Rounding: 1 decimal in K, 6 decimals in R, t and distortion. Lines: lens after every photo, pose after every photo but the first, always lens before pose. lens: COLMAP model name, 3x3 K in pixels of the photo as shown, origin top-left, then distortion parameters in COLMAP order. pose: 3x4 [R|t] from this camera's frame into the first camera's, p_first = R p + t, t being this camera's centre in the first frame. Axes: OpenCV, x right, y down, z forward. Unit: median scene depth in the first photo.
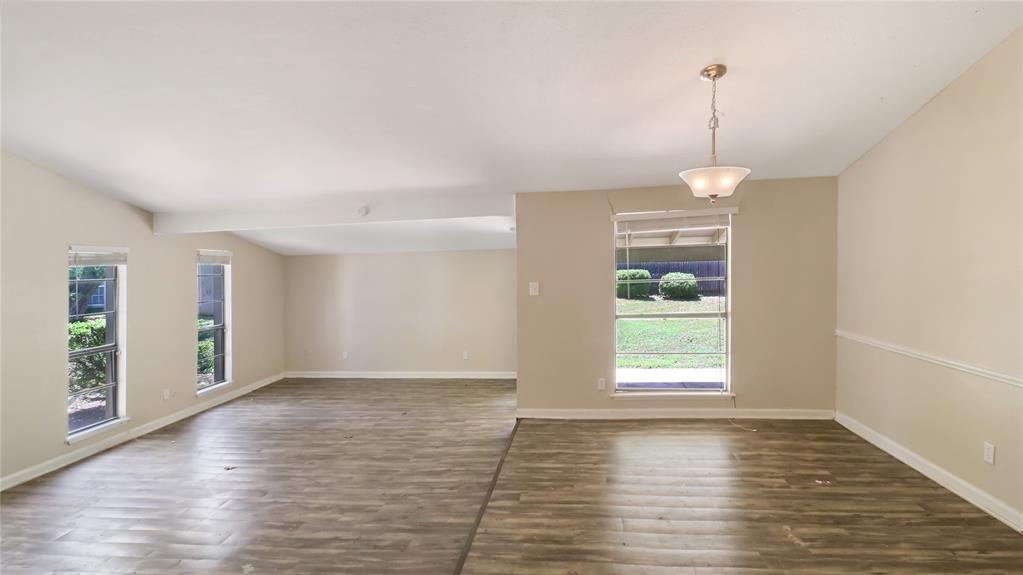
lens RADIAL K [[486.1, 0, 522.7], [0, 486.1, 269.9], [0, 0, 1]] dist [0.001296, -0.000806]
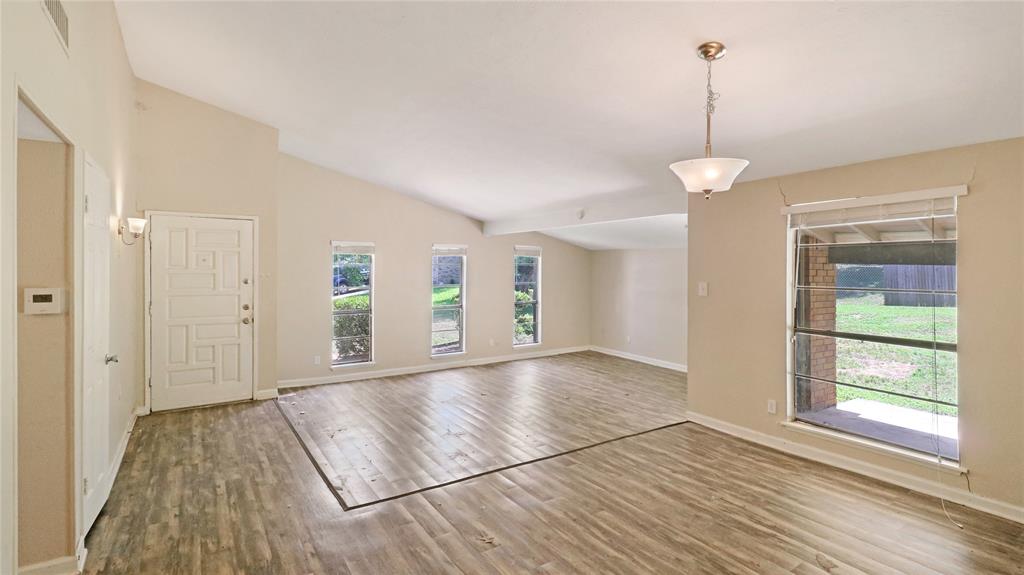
lens RADIAL K [[490.4, 0, 510.4], [0, 490.4, 265.3], [0, 0, 1]] dist [-0.000885, -0.000455]
pose [[0.636179, 0.033458, -0.770815, 0.531078], [-0.028944, 0.999391, 0.019491, -0.015481], [0.770998, 0.009910, 0.636760, 0.098879]]
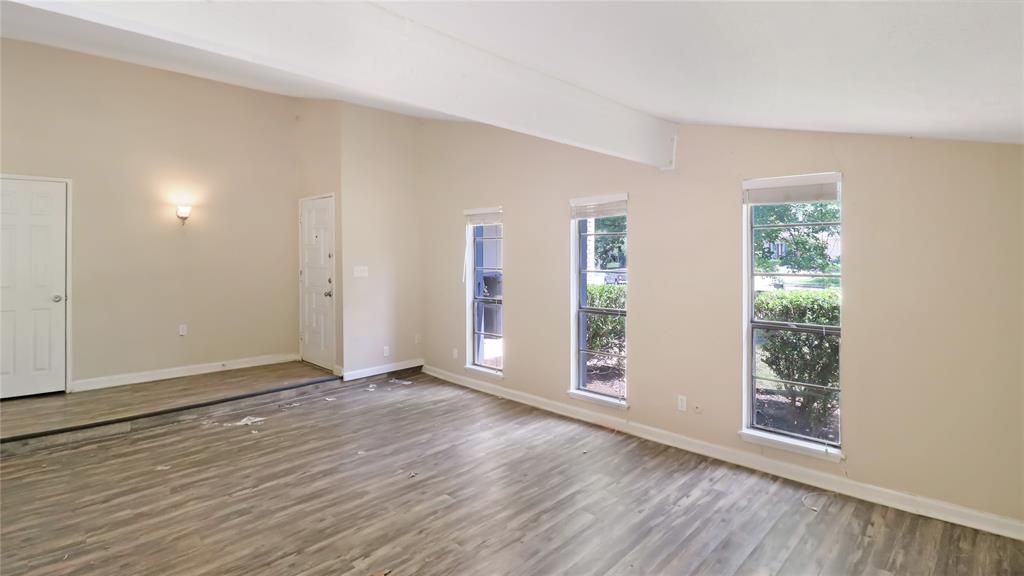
lens RADIAL K [[483.6, 0, 525.8], [0, 483.6, 284.7], [0, 0, 1]] dist [0.013733, -0.013178]
pose [[-0.601275, 0.091648, -0.793769, -0.098307], [0.021786, 0.994912, 0.098369, 0.021929], [0.798745, 0.041854, -0.600212, 1.402317]]
